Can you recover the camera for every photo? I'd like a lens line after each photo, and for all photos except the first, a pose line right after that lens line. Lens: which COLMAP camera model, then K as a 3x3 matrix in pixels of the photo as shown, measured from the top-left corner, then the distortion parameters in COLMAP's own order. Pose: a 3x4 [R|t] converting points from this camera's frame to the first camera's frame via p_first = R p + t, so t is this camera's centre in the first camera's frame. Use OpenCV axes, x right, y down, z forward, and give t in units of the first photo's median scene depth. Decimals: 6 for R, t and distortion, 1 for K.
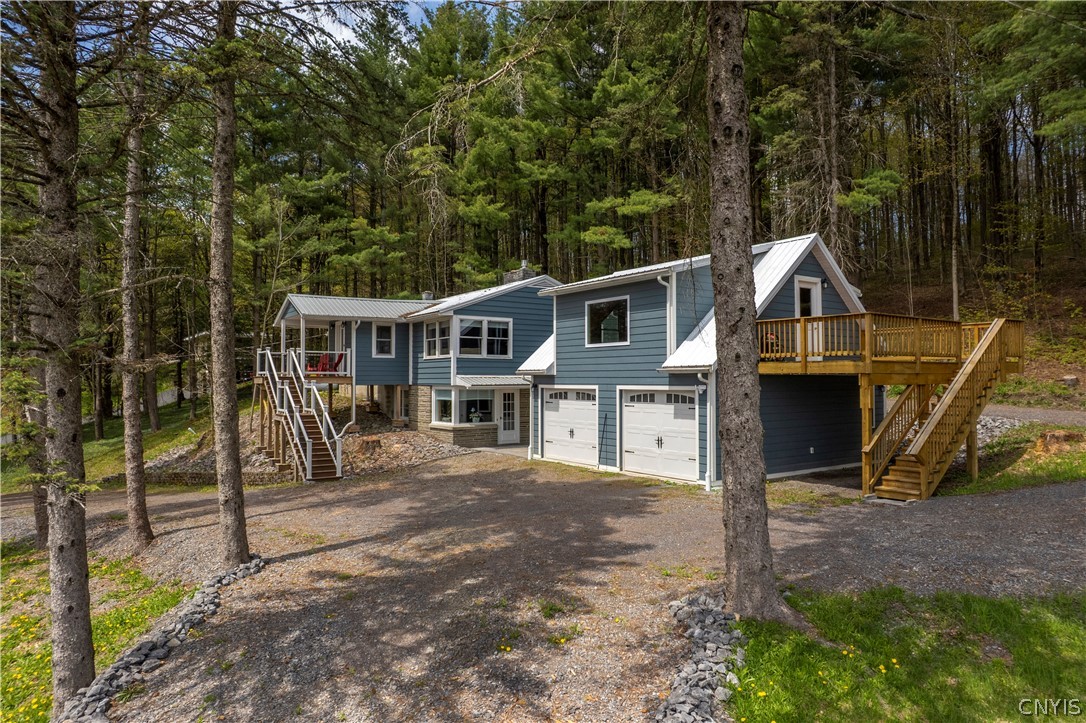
lens RADIAL K [[682.3, 0, 546.8], [0, 682.3, 365.9], [0, 0, 1]] dist [-0.006556, 0.000193]
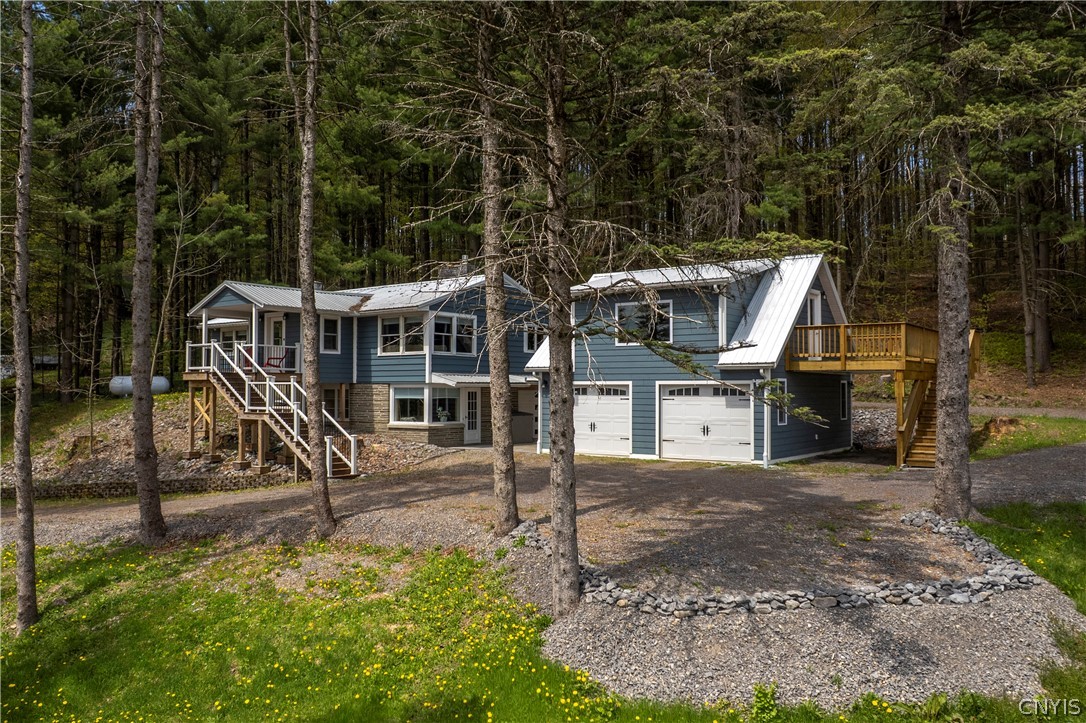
lens RADIAL K [[780.7, 0, 538.9], [0, 780.7, 364.5], [0, 0, 1]] dist [-0.012410, -0.001559]
pose [[0.965720, 0.012607, 0.259281, -0.364055], [-0.010687, 0.999904, -0.008811, 0.013859], [-0.259367, 0.005738, 0.965762, -0.151892]]
